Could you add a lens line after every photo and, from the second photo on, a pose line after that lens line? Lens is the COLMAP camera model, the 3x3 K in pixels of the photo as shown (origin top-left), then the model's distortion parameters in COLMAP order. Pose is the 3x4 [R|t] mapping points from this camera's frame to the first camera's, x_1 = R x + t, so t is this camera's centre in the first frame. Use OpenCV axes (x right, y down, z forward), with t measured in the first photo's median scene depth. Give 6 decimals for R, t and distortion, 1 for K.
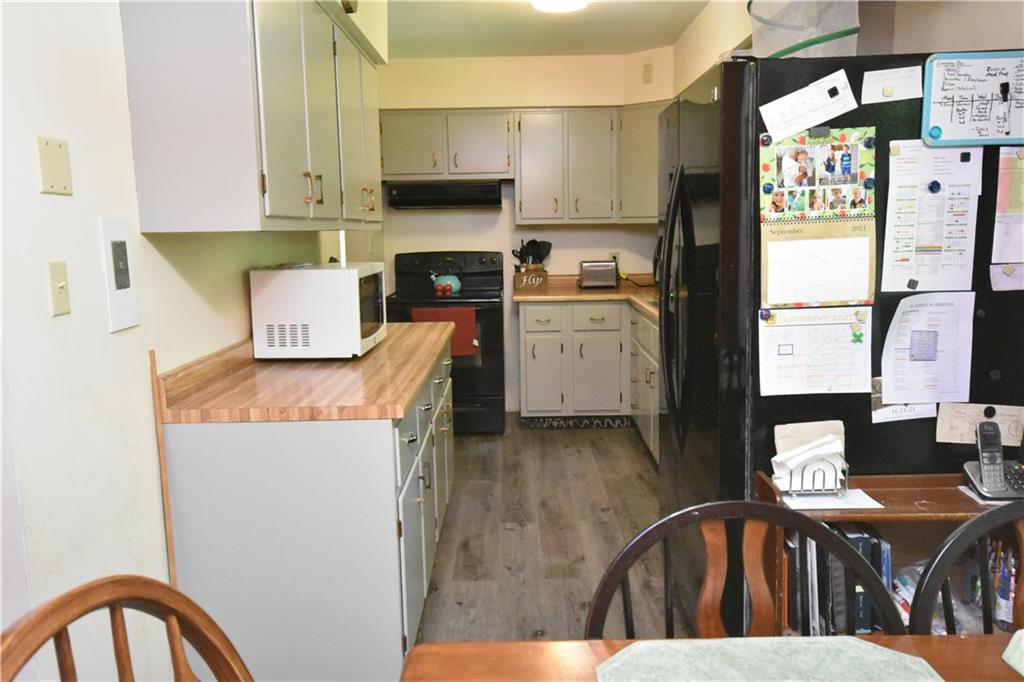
lens RADIAL K [[817.5, 0, 511.2], [0, 817.5, 341.2], [0, 0, 1]] dist [0.014457, 0.004413]
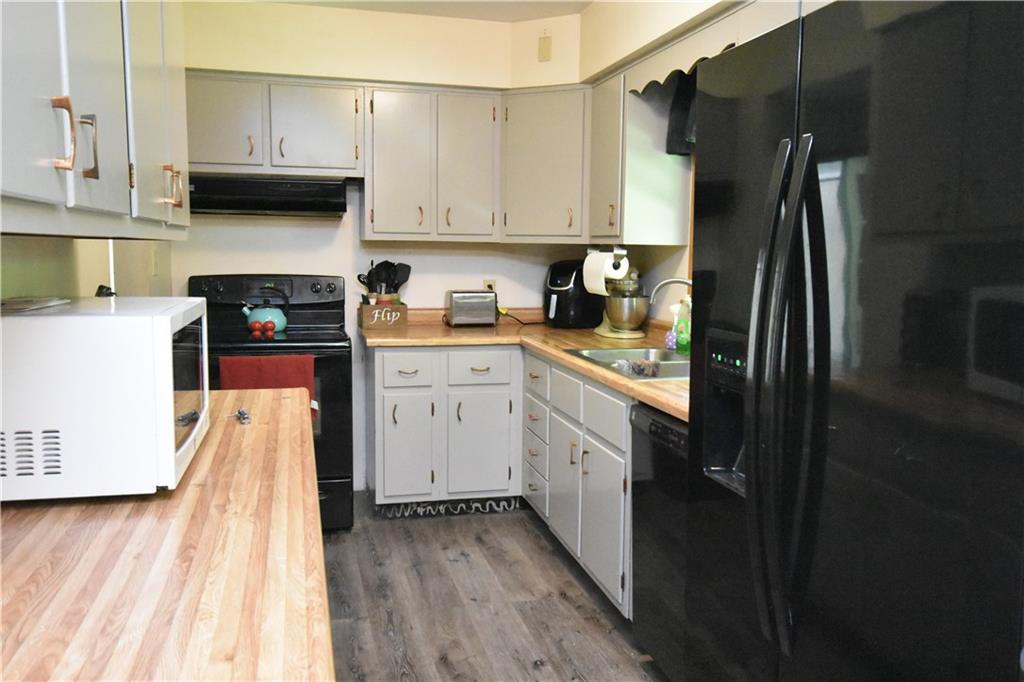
lens RADIAL K [[855.9, 0, 513.5], [0, 855.9, 343.1], [0, 0, 1]] dist [0.001924, 0.033018]
pose [[0.967692, -0.000643, 0.252133, -0.060695], [0.007640, 0.999612, -0.026772, -0.029224], [-0.252018, 0.027833, 0.967322, 0.230657]]
